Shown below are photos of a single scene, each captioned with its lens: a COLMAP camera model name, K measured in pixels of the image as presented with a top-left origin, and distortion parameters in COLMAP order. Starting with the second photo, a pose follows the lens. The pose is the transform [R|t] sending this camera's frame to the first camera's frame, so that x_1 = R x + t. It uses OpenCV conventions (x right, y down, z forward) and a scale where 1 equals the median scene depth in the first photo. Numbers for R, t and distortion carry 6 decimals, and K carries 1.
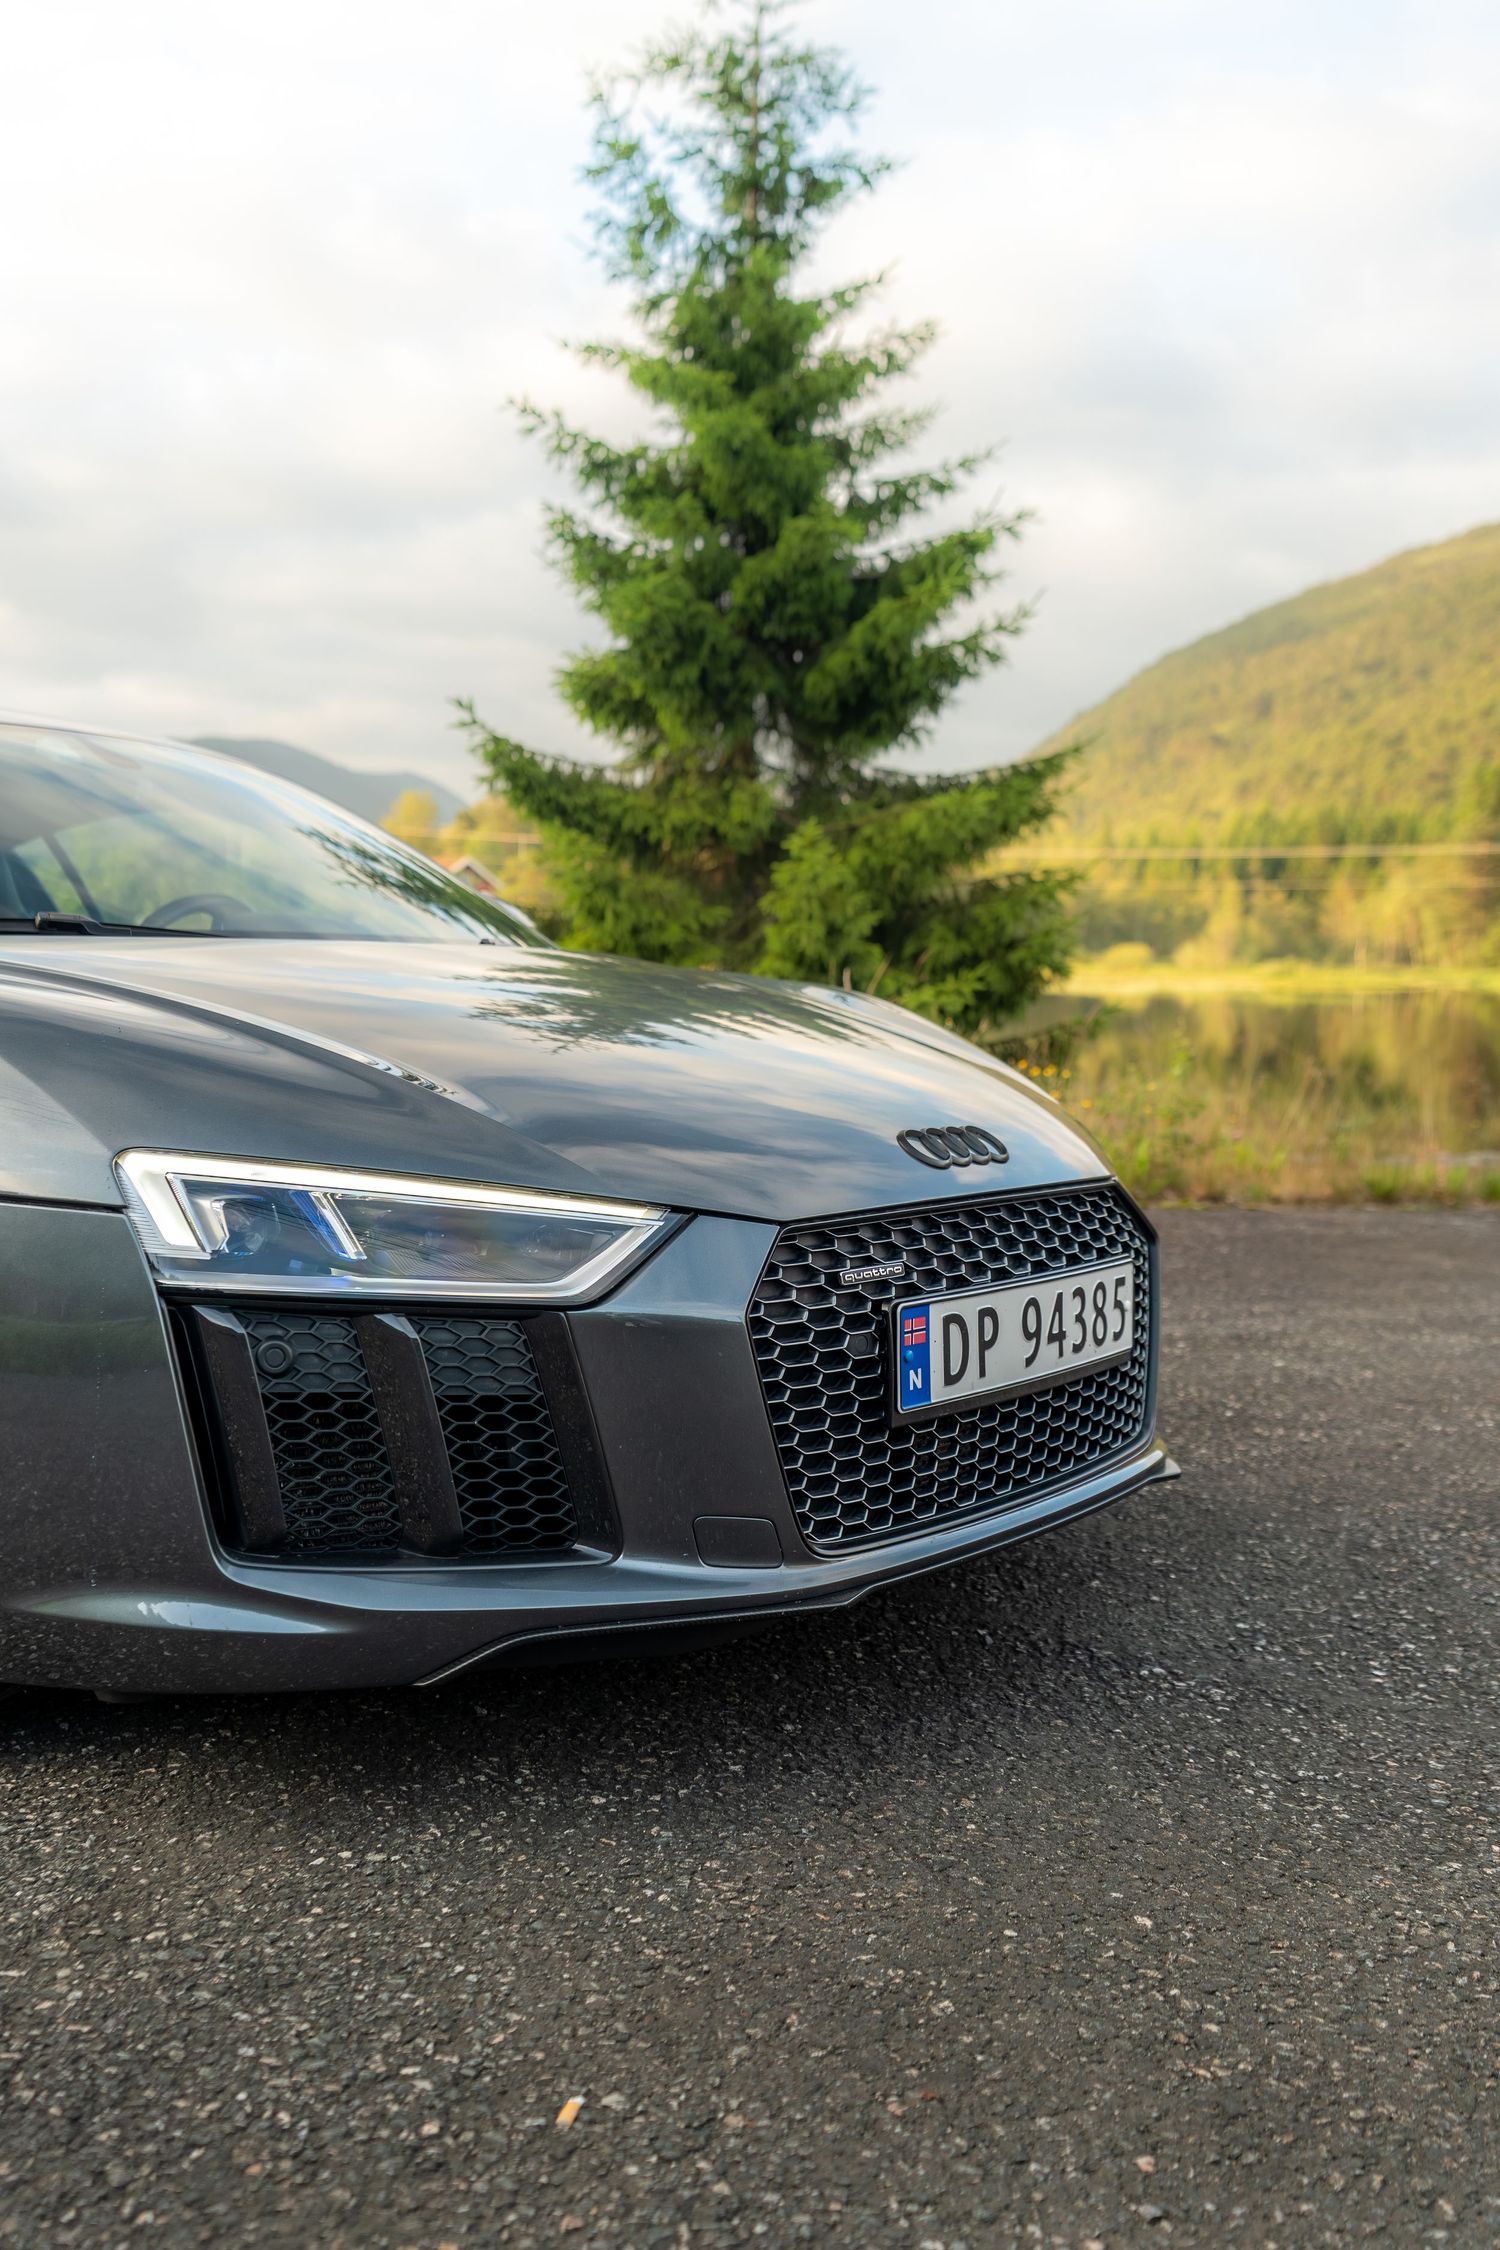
lens RADIAL K [[2165.6, 0, 746.5], [0, 2165.6, 1121.0], [0, 0, 1]] dist [0.013618, 0.000000]
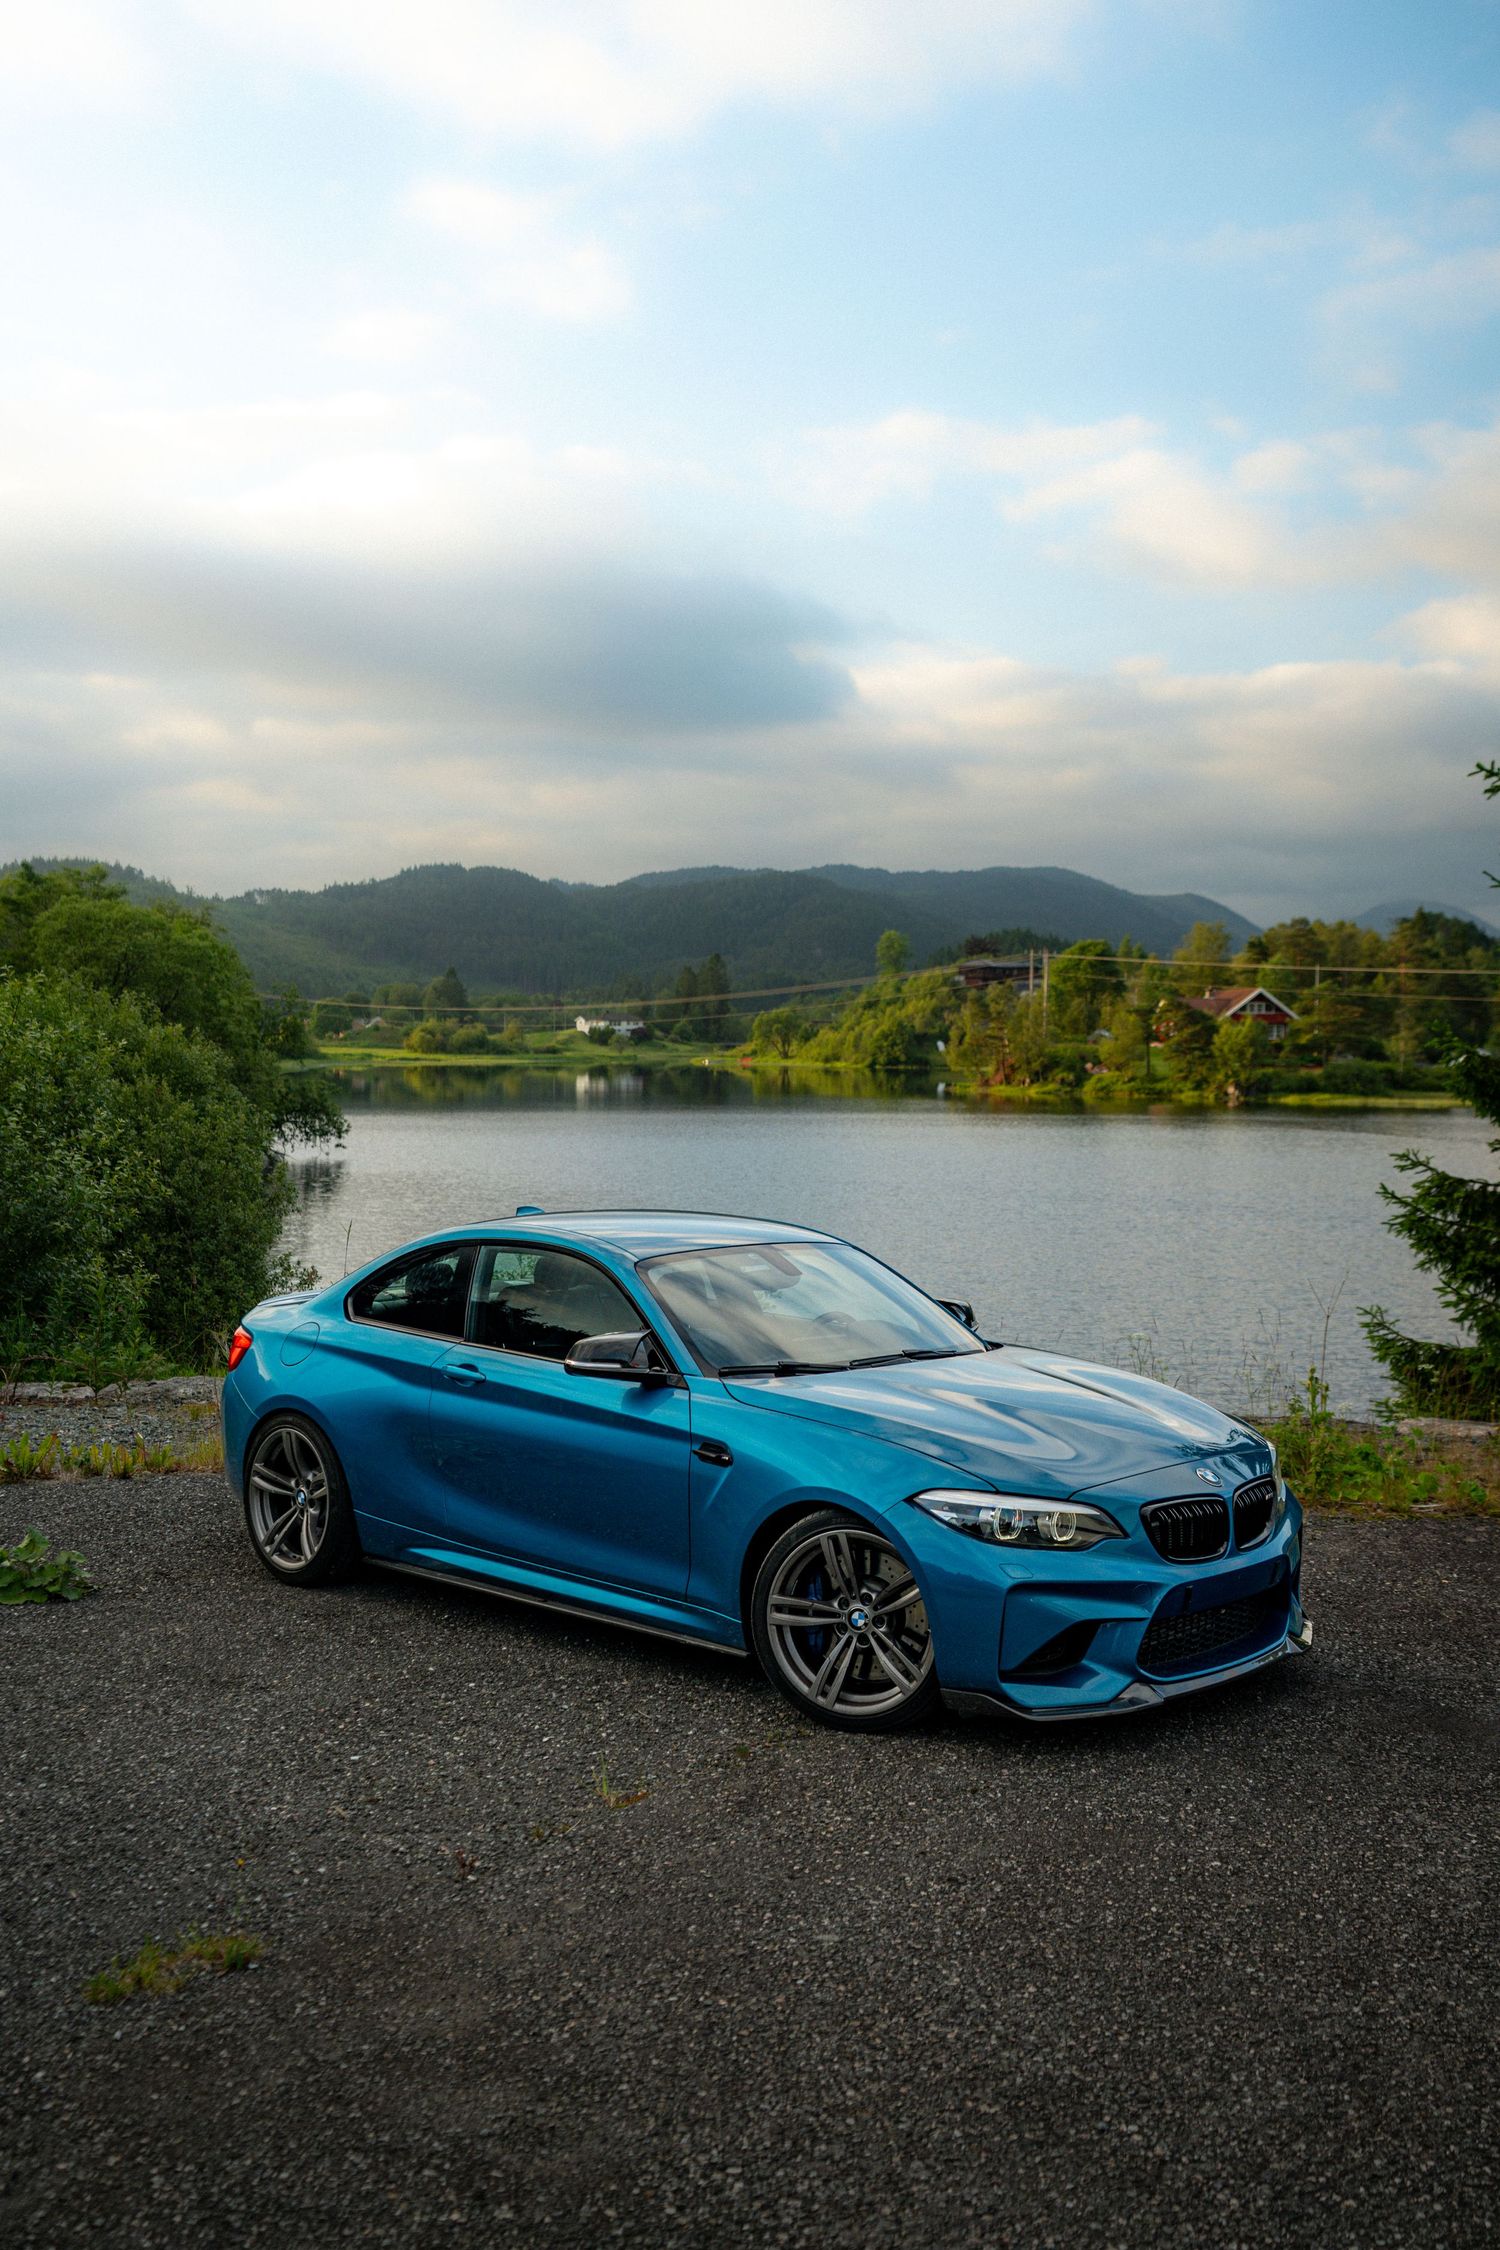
lens RADIAL K [[2165.6, 0, 747.3], [0, 2165.6, 1113.4], [0, 0, 1]] dist [0.013618, 0.000000]
pose [[0.937843, -0.002703, -0.347050, -0.076828], [-0.017858, 0.998269, -0.056033, -0.073988], [0.346600, 0.058747, 0.936171, -0.250232]]
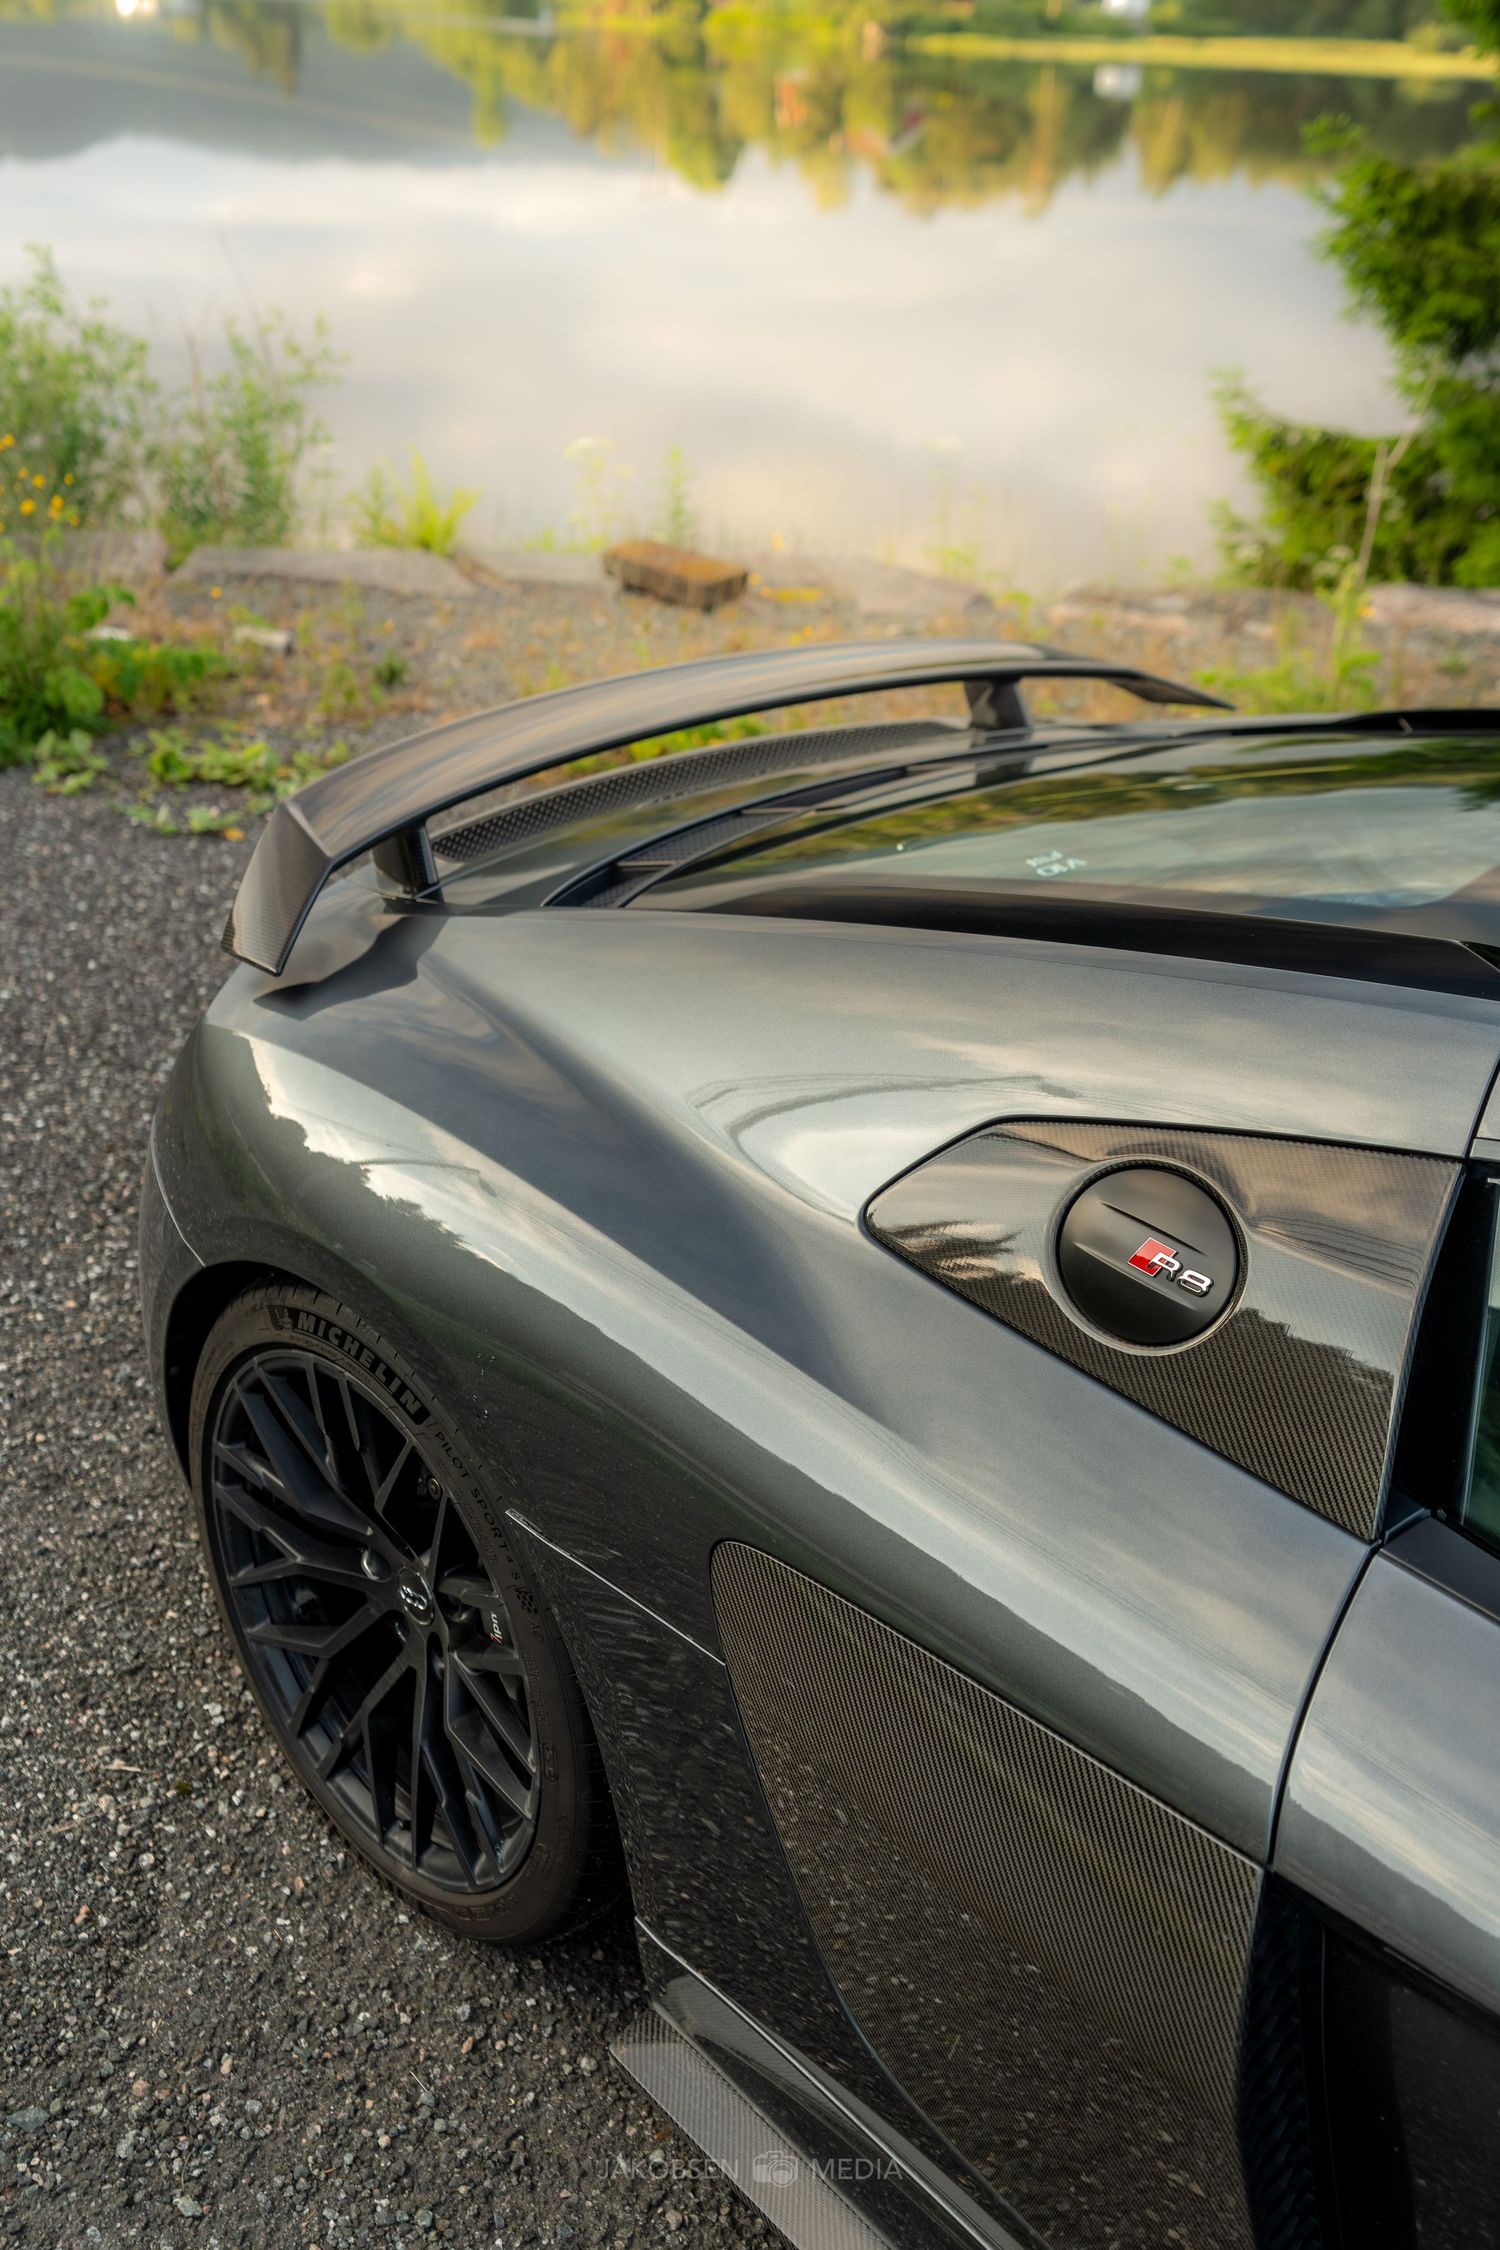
lens RADIAL K [[2165.6, 0, 742.5], [0, 2165.6, 1110.2], [0, 0, 1]] dist [0.013618, 0.000000]
pose [[0.982961, 0.098740, -0.155041, -0.217472], [-0.032403, 0.923343, 0.382608, -0.092538], [0.180935, -0.371065, 0.910809, 0.180544]]
